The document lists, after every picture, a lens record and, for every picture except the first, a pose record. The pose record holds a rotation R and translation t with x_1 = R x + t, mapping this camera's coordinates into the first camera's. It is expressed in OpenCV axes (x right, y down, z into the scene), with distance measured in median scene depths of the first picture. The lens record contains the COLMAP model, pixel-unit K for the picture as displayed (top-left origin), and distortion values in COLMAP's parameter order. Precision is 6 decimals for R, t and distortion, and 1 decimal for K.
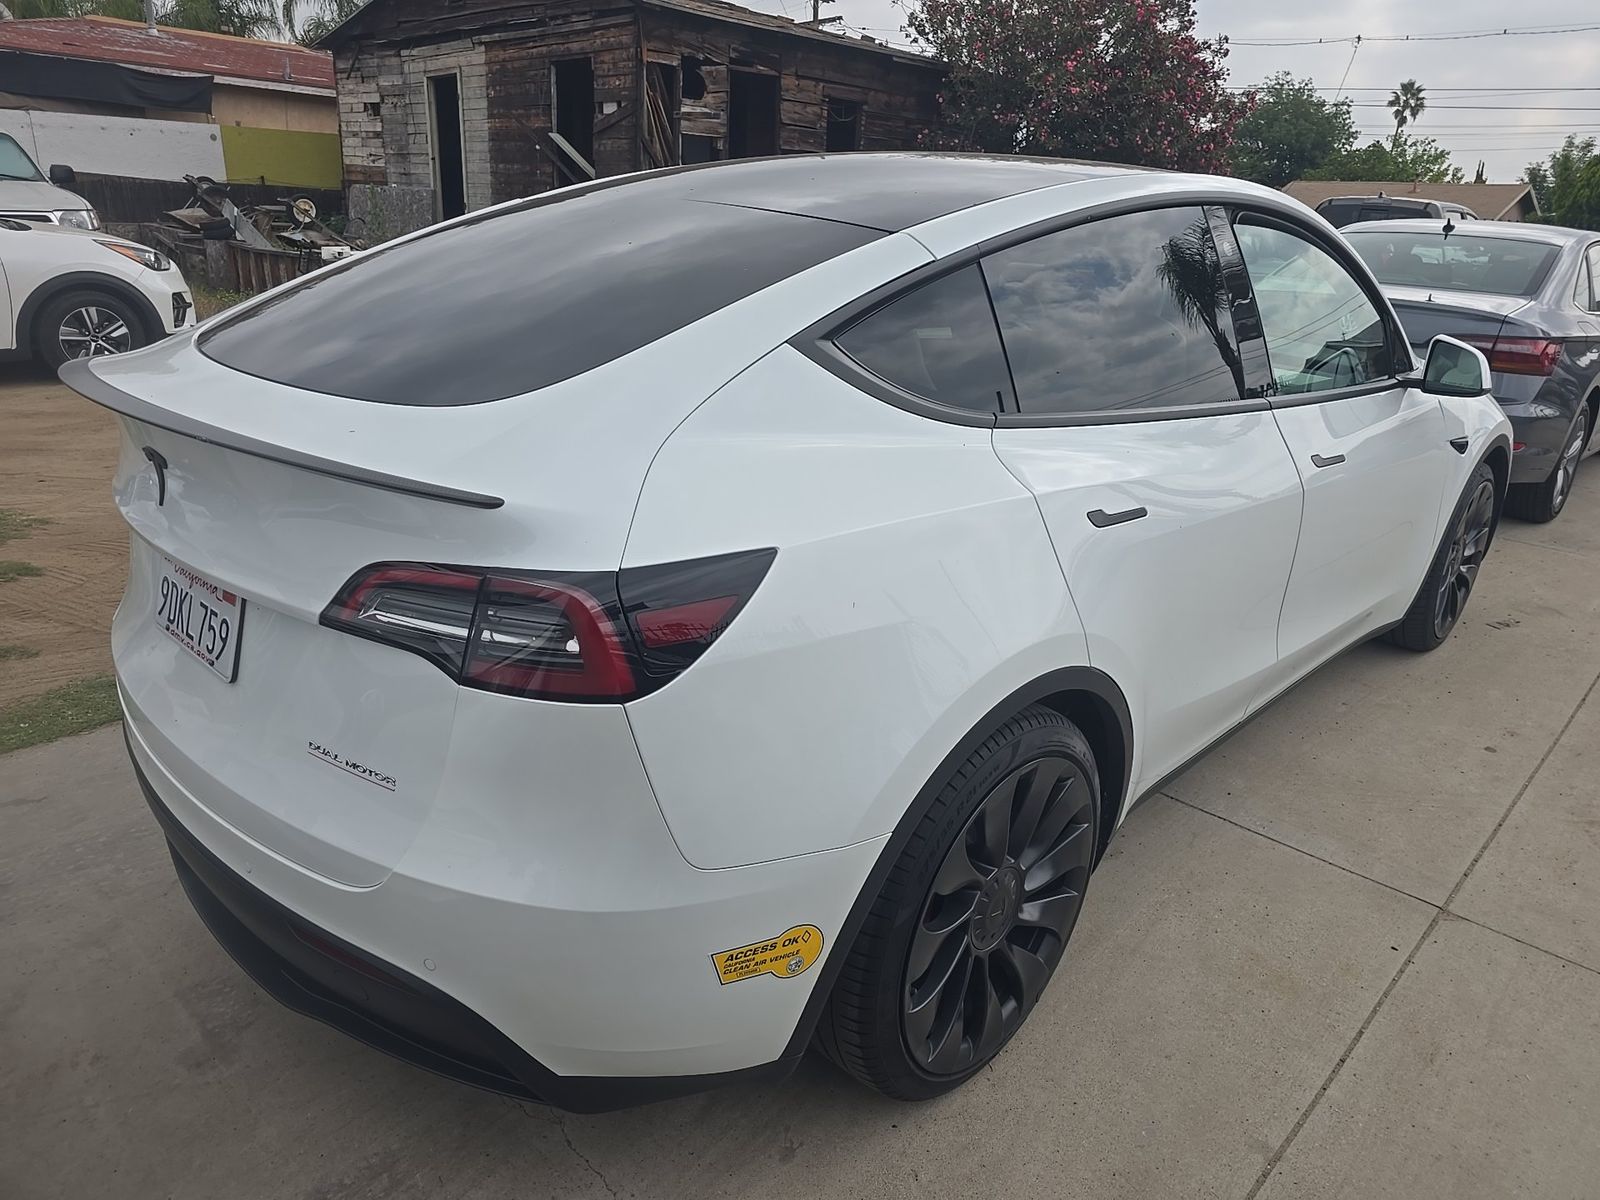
lens RADIAL K [[1067.1, 0, 806.6], [0, 1067.1, 594.3], [0, 0, 1]] dist [0.038823, -0.038725]
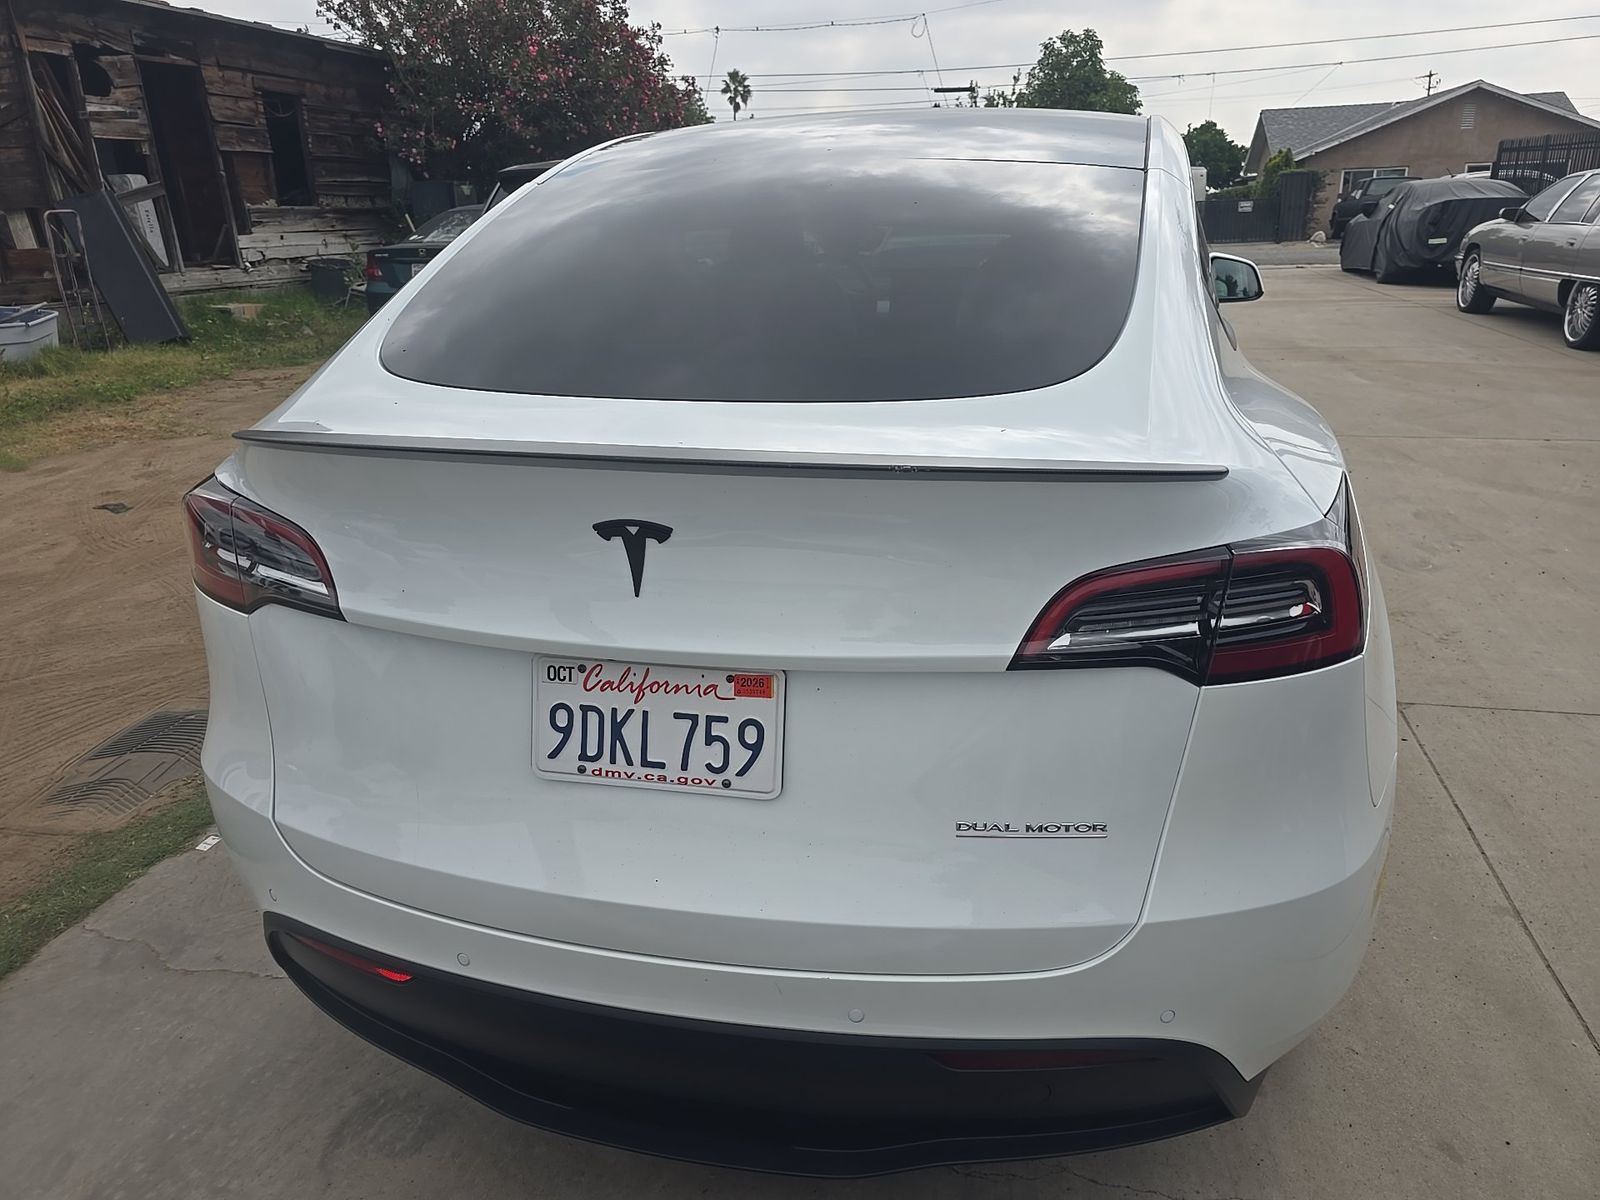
lens RADIAL K [[1075.6, 0, 800.0], [0, 1075.6, 600.0], [0, 0, 1]] dist [0.028043, -0.024655]
pose [[0.860024, -0.239369, 0.450623, -0.096911], [0.236578, 0.969535, 0.063497, -0.011536], [-0.452094, 0.051999, 0.890453, 0.035124]]
